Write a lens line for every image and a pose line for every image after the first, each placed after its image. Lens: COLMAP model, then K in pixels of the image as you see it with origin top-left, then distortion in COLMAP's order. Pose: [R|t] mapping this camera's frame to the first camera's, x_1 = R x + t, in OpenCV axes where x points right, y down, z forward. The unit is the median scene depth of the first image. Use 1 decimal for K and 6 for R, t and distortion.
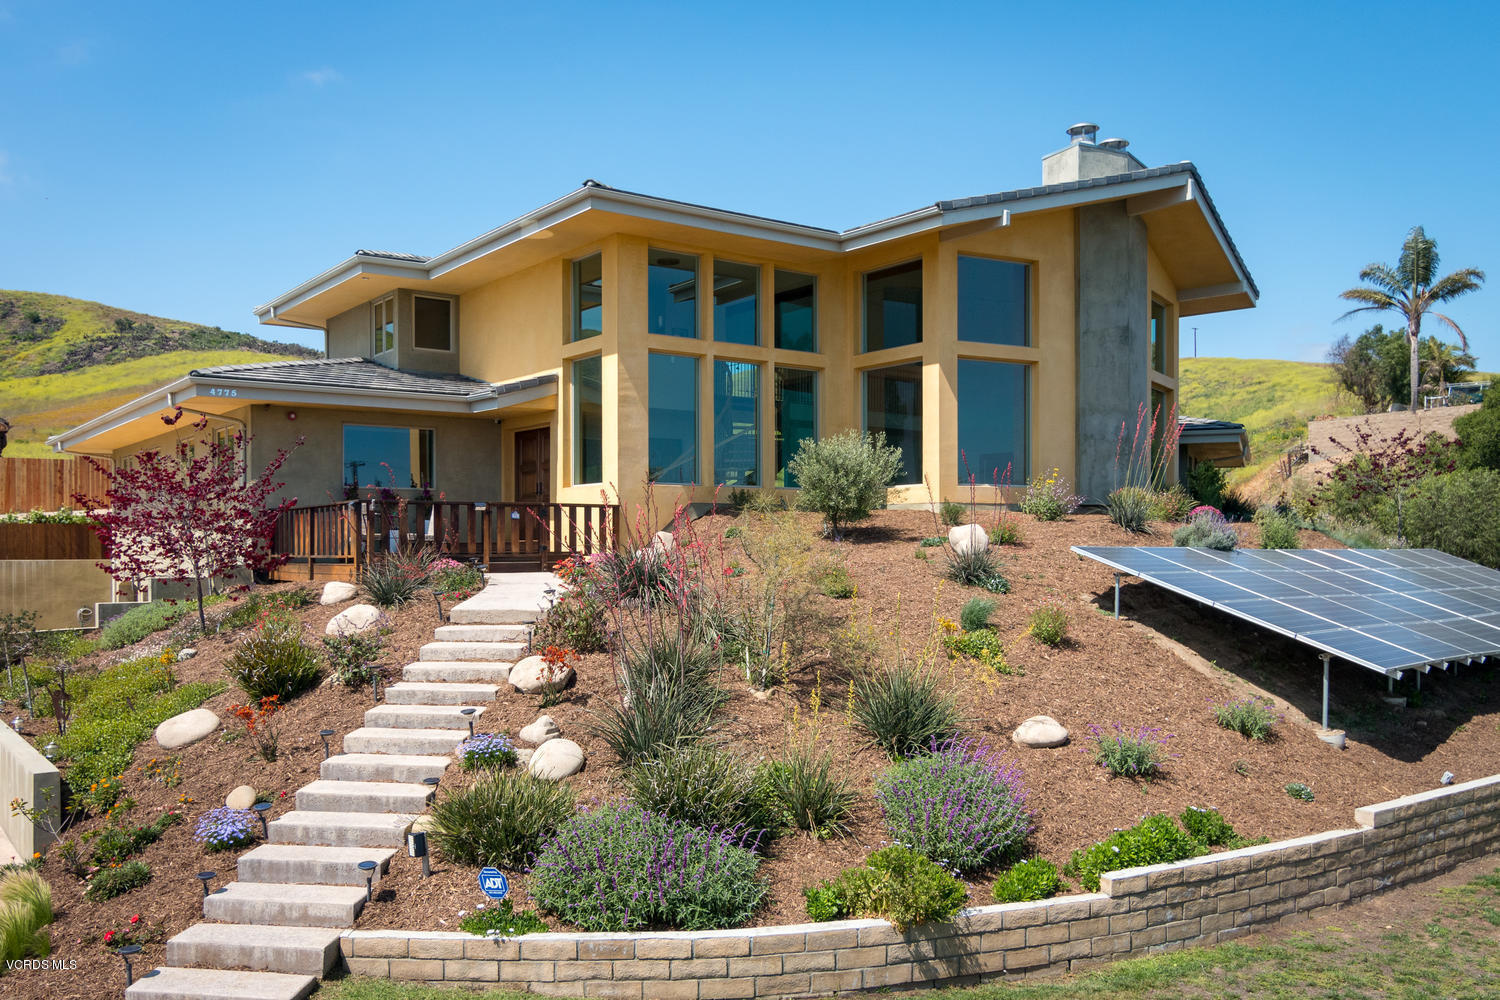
lens RADIAL K [[1194.8, 0, 691.5], [0, 1194.8, 542.6], [0, 0, 1]] dist [0.003675, 0.001462]
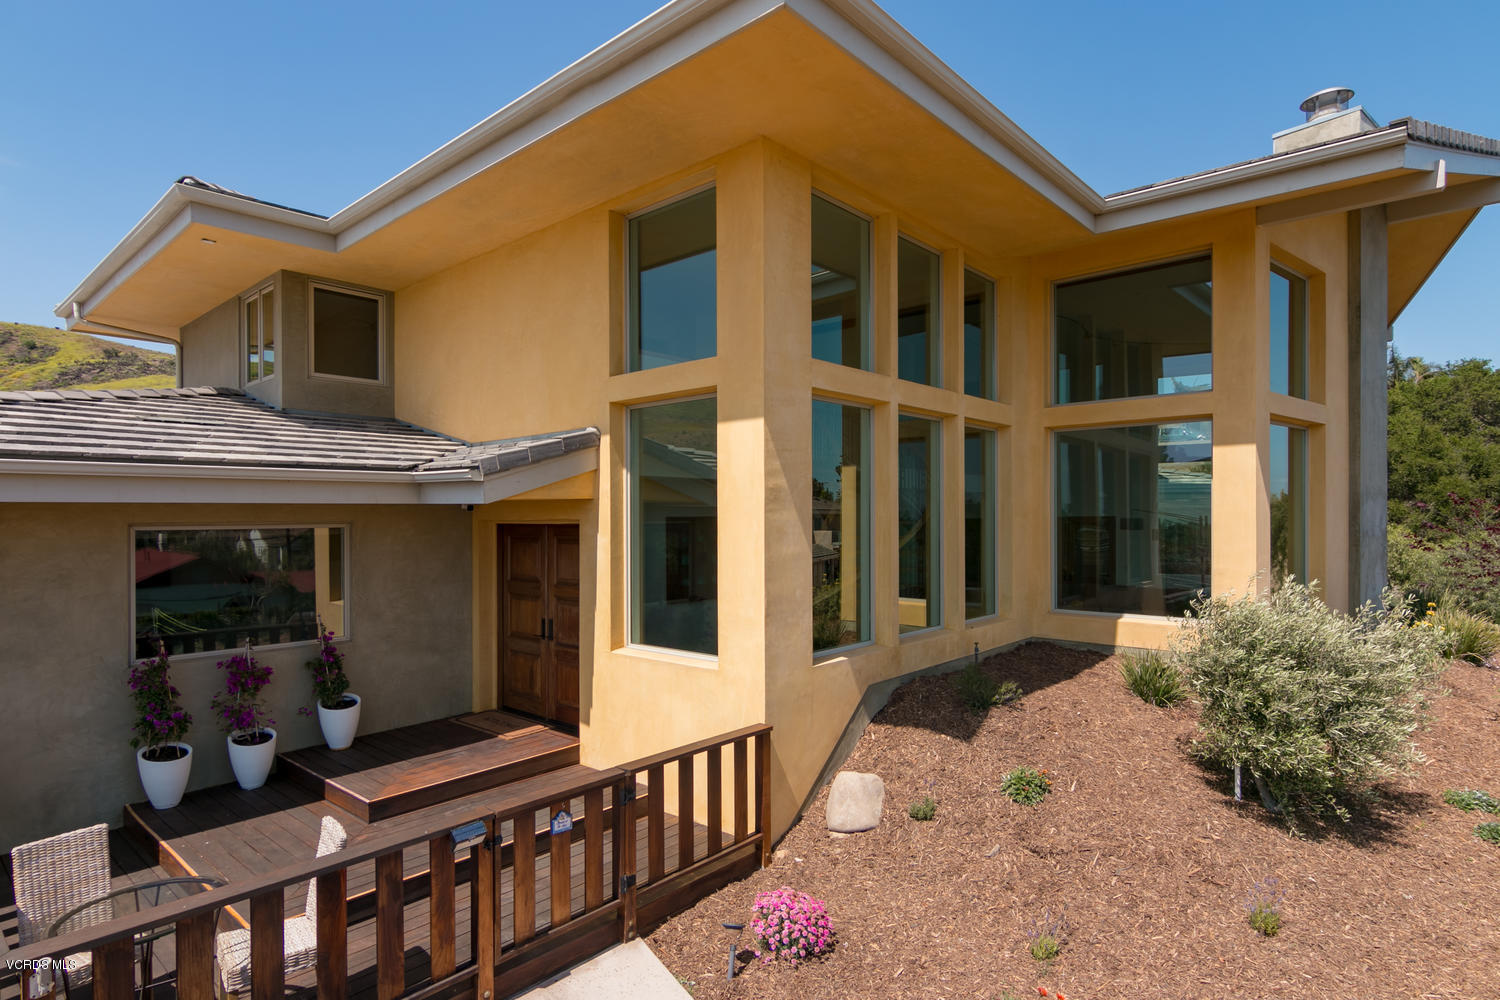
lens RADIAL K [[782.9, 0, 730.0], [0, 782.9, 508.6], [0, 0, 1]] dist [0.002819, -0.000245]
pose [[0.976243, -0.003666, 0.216647, -0.124804], [0.005322, 0.999961, -0.007060, -0.100429], [-0.216613, 0.008045, 0.976224, 0.627816]]
